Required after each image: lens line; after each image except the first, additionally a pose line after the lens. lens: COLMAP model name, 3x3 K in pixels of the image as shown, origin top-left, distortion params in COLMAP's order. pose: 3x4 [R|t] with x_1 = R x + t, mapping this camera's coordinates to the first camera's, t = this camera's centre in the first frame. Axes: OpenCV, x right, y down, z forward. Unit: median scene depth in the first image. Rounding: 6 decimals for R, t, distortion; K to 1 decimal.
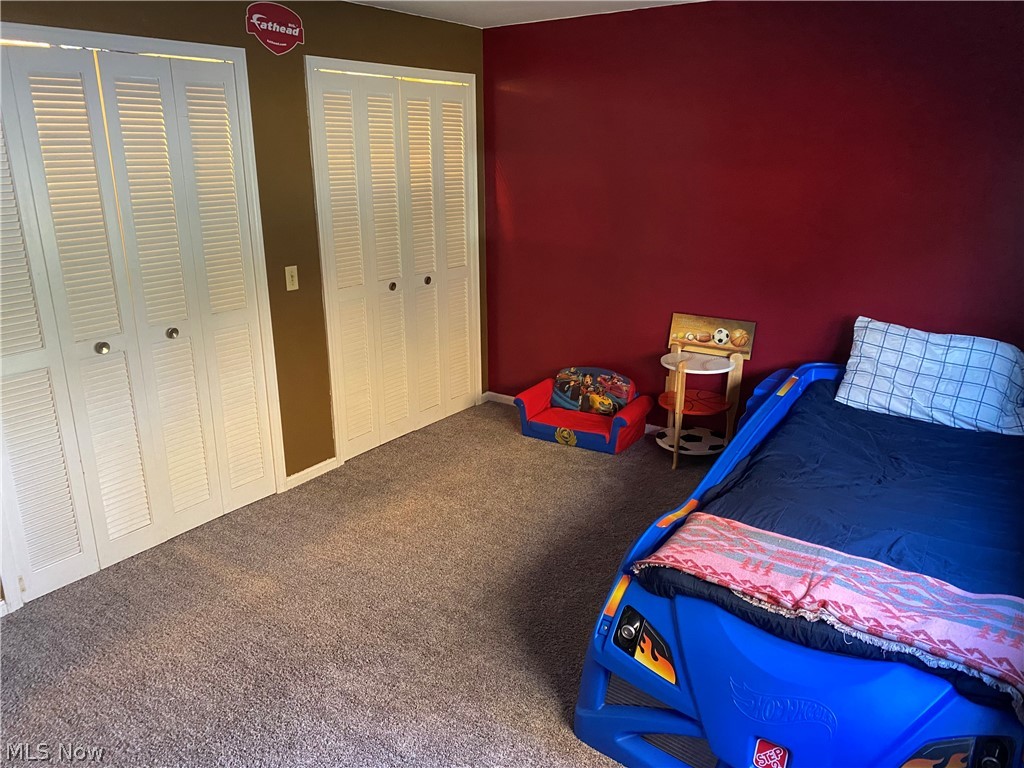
lens RADIAL K [[783.0, 0, 509.3], [0, 783.0, 386.4], [0, 0, 1]] dist [0.059943, -0.067971]
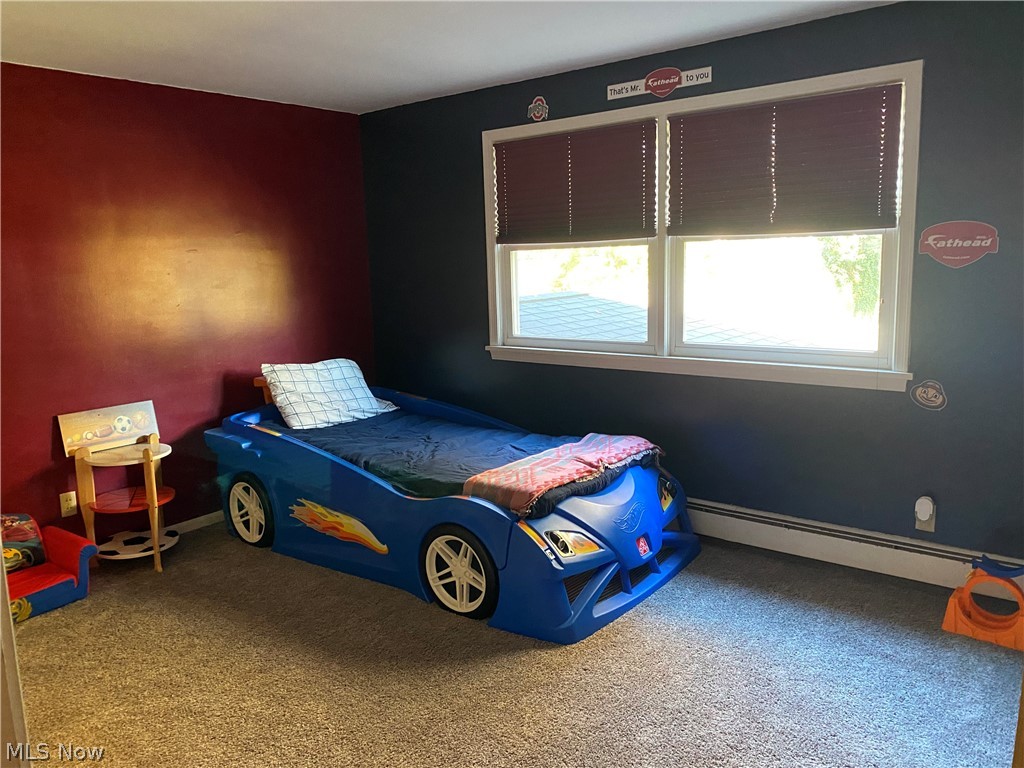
lens RADIAL K [[783.0, 0, 509.3], [0, 783.0, 380.5], [0, 0, 1]] dist [0.059943, -0.067971]
pose [[0.067302, -0.153118, 0.985913, -0.746992], [0.329865, 0.936001, 0.122849, -0.094109], [-0.941626, 0.316950, 0.113504, 0.558791]]
